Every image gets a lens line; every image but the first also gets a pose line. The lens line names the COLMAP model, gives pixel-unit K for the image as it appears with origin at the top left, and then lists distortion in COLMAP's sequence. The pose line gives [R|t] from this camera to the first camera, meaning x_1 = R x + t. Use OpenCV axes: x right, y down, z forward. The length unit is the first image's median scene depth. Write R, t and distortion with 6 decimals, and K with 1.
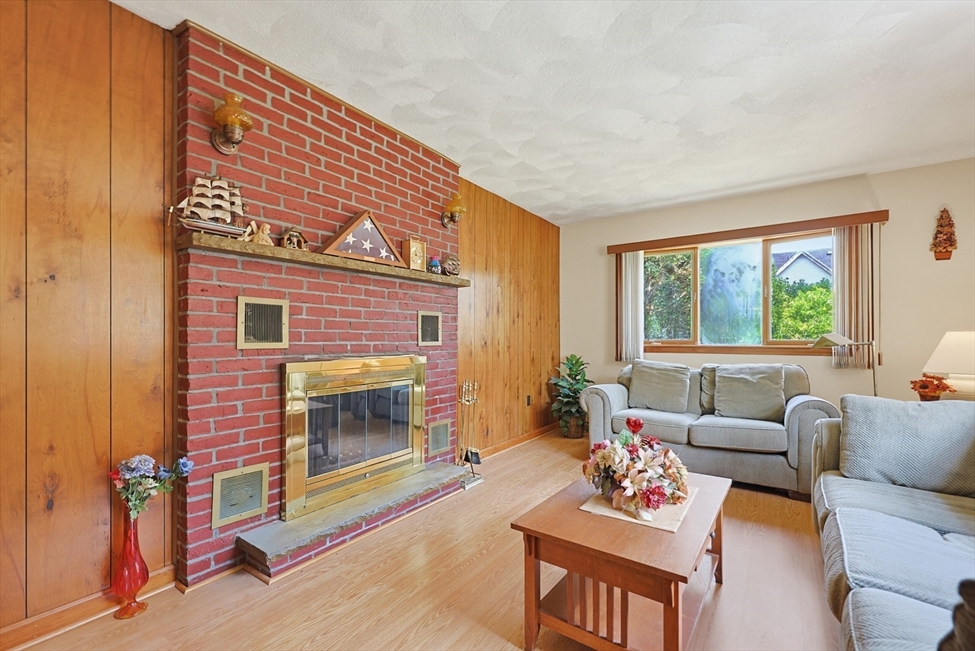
lens RADIAL K [[418.8, 0, 489.8], [0, 418.8, 338.9], [0, 0, 1]] dist [-0.000139, -0.000264]
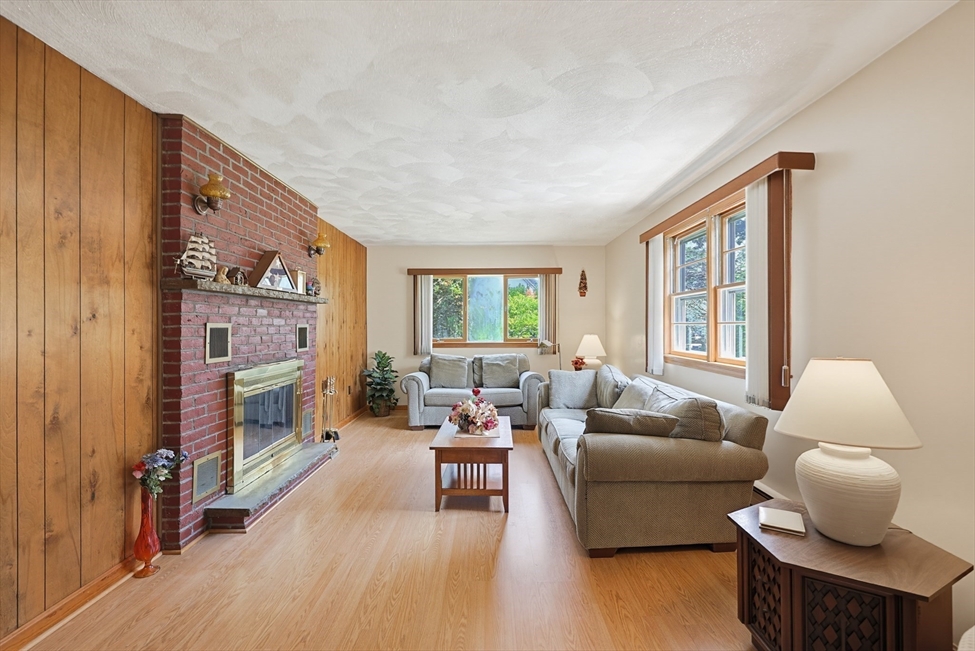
lens RADIAL K [[436.0, 0, 487.5], [0, 436.0, 325.5], [0, 0, 1]] dist [-0.000244, -0.000148]
pose [[0.818385, -0.003141, 0.574662, -0.548085], [0.002239, 0.999995, 0.002278, -0.078889], [-0.574666, -0.000577, 0.818388, -0.498744]]
